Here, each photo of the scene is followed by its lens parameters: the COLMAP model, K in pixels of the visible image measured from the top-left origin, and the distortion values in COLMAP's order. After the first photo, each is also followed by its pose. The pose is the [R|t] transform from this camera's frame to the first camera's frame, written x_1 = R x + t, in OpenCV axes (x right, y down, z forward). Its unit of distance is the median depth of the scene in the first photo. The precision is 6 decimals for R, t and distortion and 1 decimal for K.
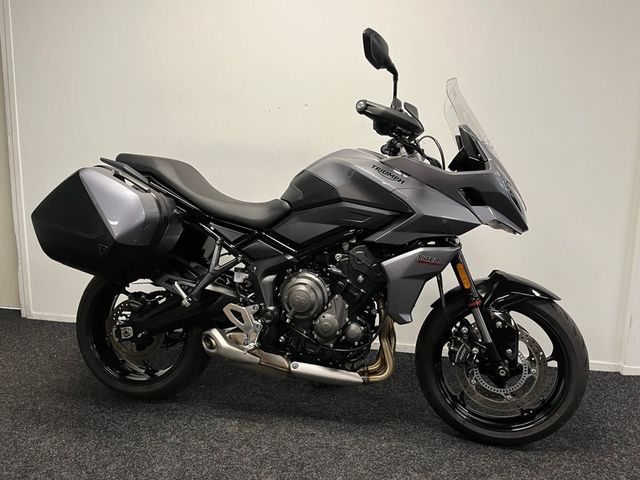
lens RADIAL K [[487.6, 0, 320.0], [0, 487.6, 240.0], [0, 0, 1]] dist [0.097463, -0.137574]
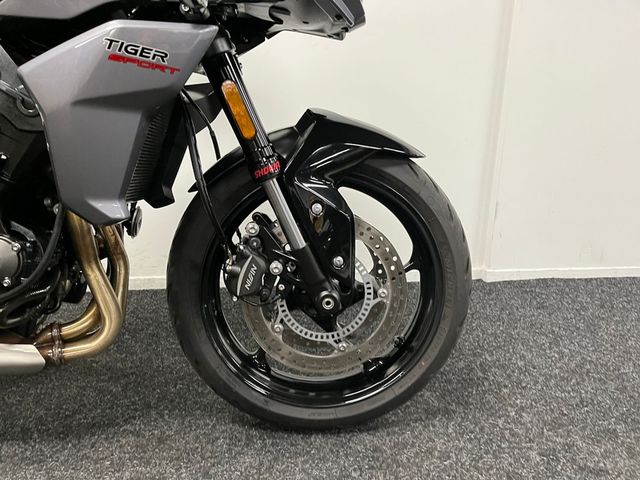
lens RADIAL K [[487.7, 0, 317.0], [0, 487.7, 243.7], [0, 0, 1]] dist [0.099789, -0.134343]
pose [[0.952587, -0.090986, 0.290343, 0.205606], [0.051054, 0.988510, 0.142272, 0.127723], [-0.299951, -0.120704, 0.946287, 0.504881]]
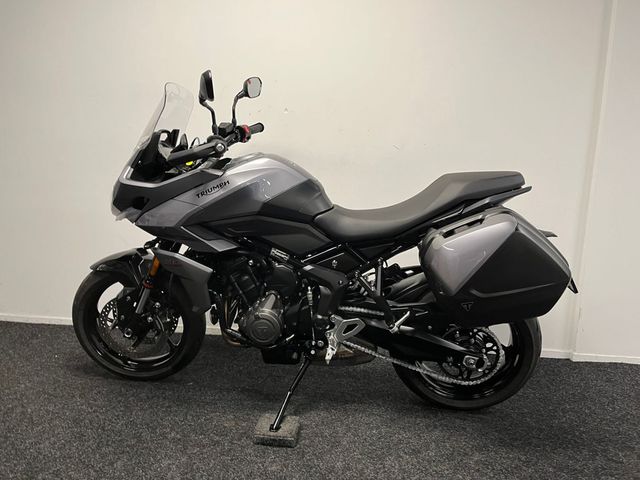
lens RADIAL K [[487.0, 0, 314.0], [0, 487.0, 238.6], [0, 0, 1]] dist [0.102892, -0.150511]
pose [[0.994142, -0.001055, 0.108075, -0.115727], [0.000175, 0.999967, 0.008153, -0.015821], [-0.108080, -0.008086, 0.994109, -0.053749]]
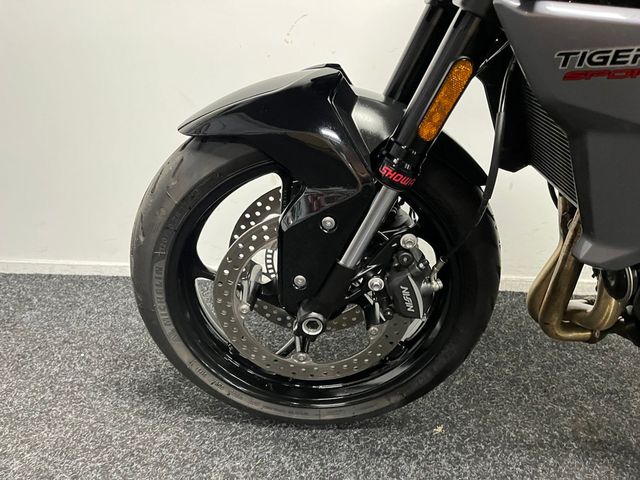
lens RADIAL K [[487.0, 0, 314.0], [0, 487.0, 238.6], [0, 0, 1]] dist [0.102892, -0.150511]
pose [[0.989077, -0.051999, 0.137920, -0.480053], [0.026832, 0.983589, 0.178416, 0.081409], [-0.144934, -0.172766, 0.974241, 0.793445]]
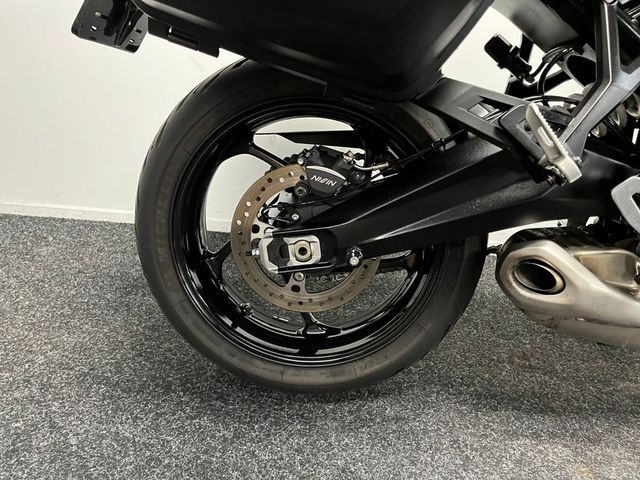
lens RADIAL K [[487.6, 0, 320.0], [0, 487.6, 240.0], [0, 0, 1]] dist [0.097463, -0.137574]
pose [[0.988143, -0.005729, 0.153432, -0.480435], [-0.027967, 0.975870, 0.216552, 0.106362], [-0.150971, -0.218275, 0.964139, 0.697987]]
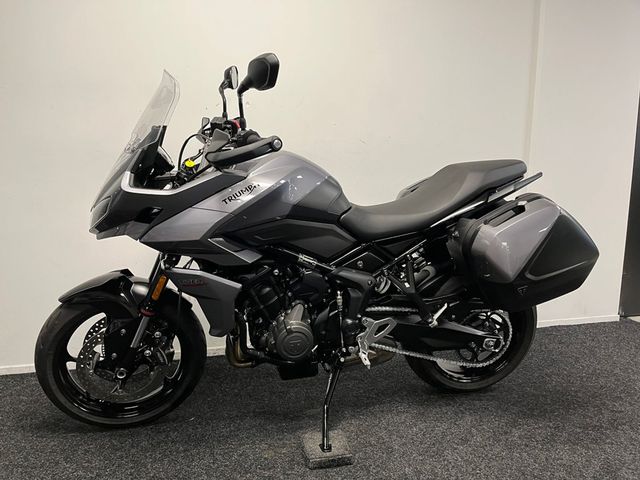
lens RADIAL K [[487.7, 0, 317.0], [0, 487.7, 243.7], [0, 0, 1]] dist [0.099789, -0.134343]
pose [[0.908890, -0.091071, 0.406971, -0.454160], [0.083941, 0.995842, 0.035380, -0.037870], [-0.408501, 0.002005, 0.912756, 0.113821]]
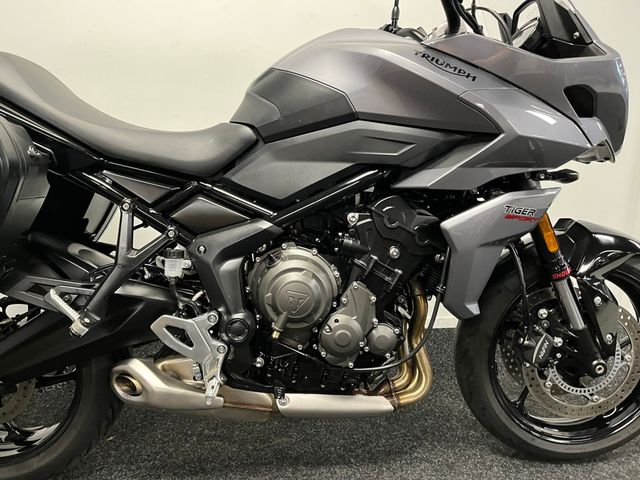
lens RADIAL K [[487.7, 0, 317.0], [0, 487.7, 243.7], [0, 0, 1]] dist [0.099789, -0.134343]
pose [[0.963202, -0.090762, 0.252991, -0.153576], [0.060634, 0.990371, 0.124453, -0.010594], [-0.261850, -0.104533, 0.959431, 0.438433]]
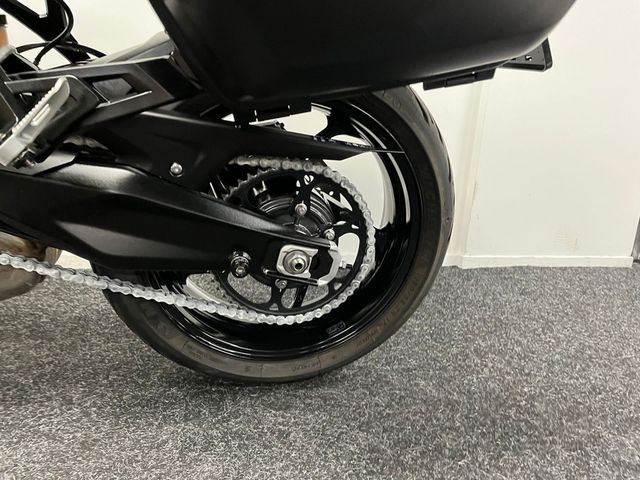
lens RADIAL K [[487.6, 0, 320.0], [0, 487.6, 240.0], [0, 0, 1]] dist [0.097463, -0.137574]
pose [[0.911051, -0.062469, 0.407535, 0.200274], [0.015627, 0.992977, 0.117274, 0.199844], [-0.411998, -0.100474, 0.905628, 0.620012]]
